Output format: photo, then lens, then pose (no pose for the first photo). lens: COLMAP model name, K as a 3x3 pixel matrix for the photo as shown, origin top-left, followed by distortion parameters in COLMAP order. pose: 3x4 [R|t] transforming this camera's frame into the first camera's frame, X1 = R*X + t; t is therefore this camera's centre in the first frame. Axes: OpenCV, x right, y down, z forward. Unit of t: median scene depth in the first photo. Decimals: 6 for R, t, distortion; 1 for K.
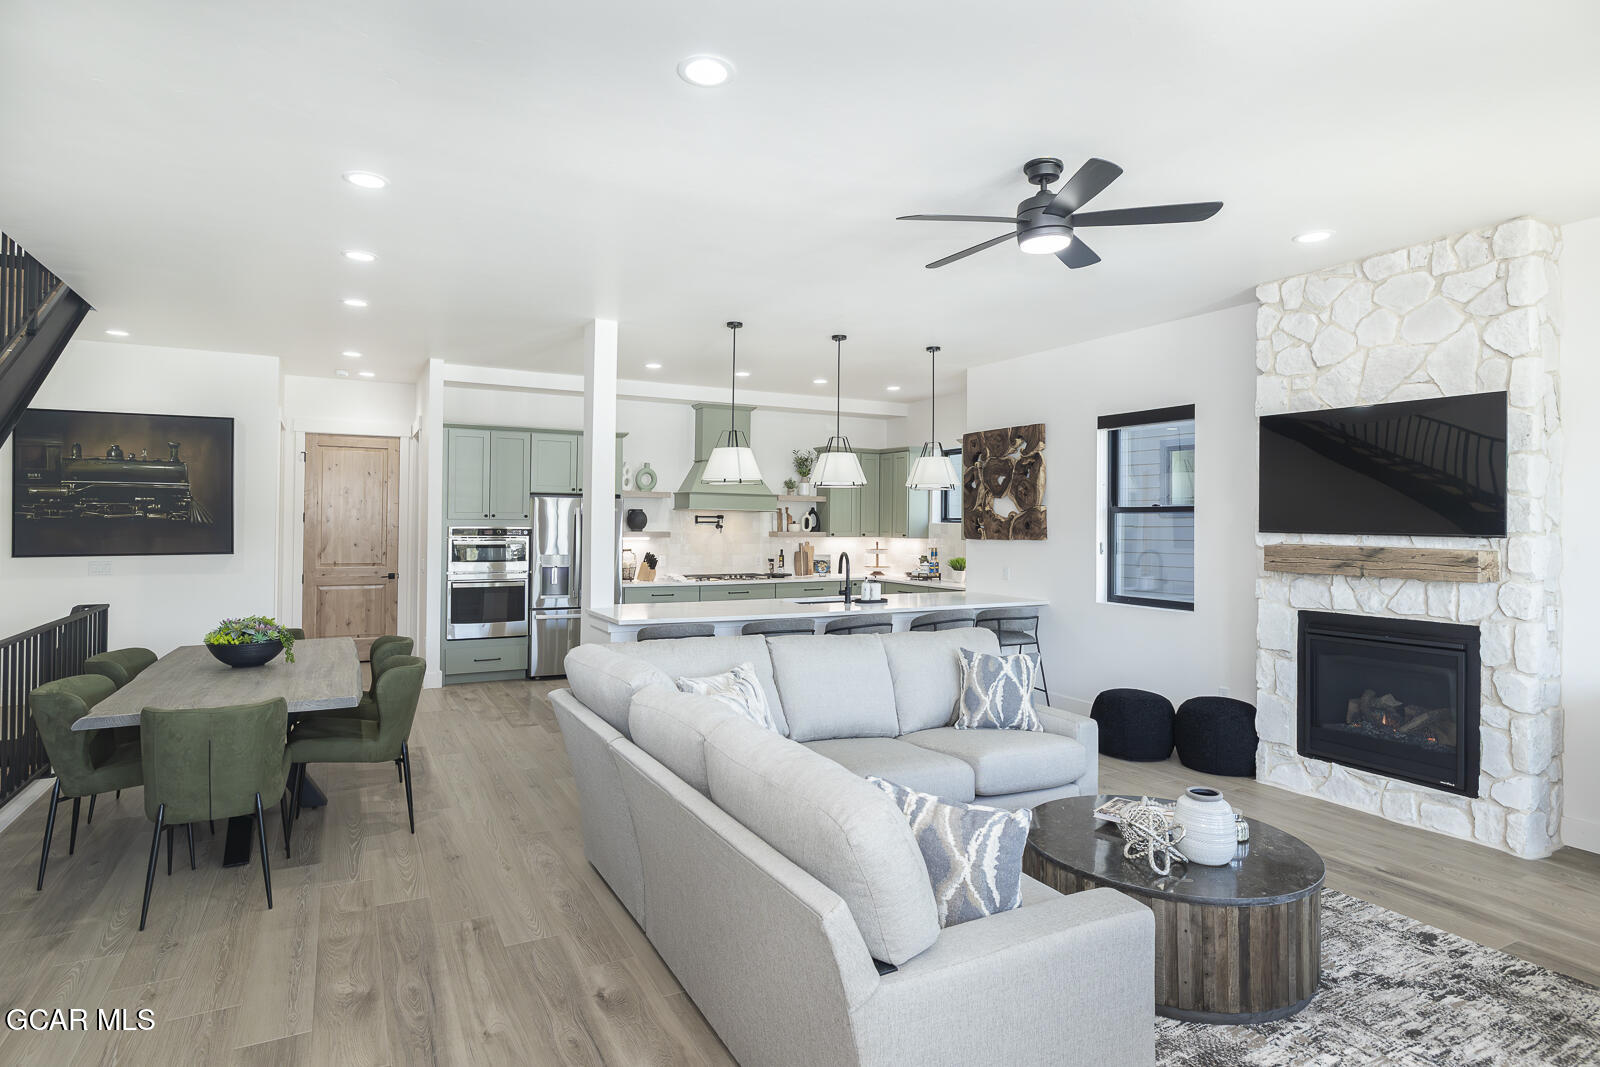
lens RADIAL K [[857.2, 0, 791.6], [0, 857.2, 525.9], [0, 0, 1]] dist [0.004190, 0.001014]
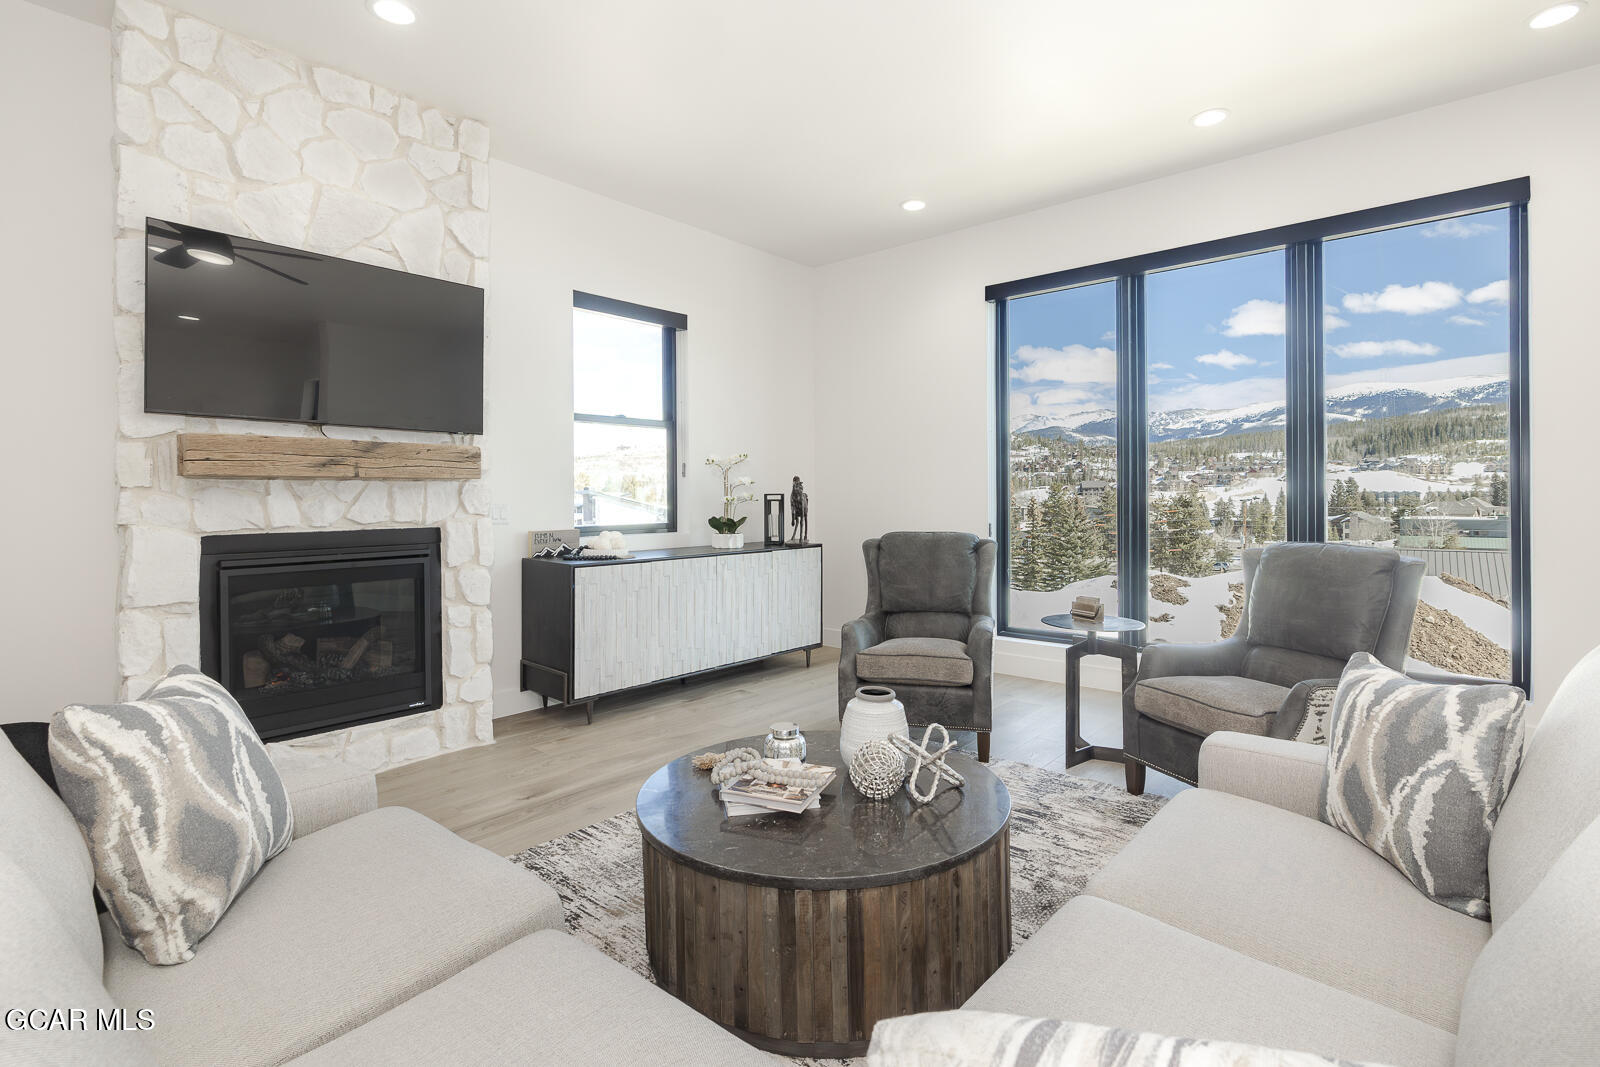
lens RADIAL K [[767.9, 0, 818.0], [0, 767.9, 492.6], [0, 0, 1]] dist [-0.004981, 0.000006]
pose [[-0.374489, -0.005750, 0.927213, -0.130525], [0.002253, 0.999972, 0.007111, 0.065755], [-0.927229, 0.004752, -0.374466, 0.832464]]
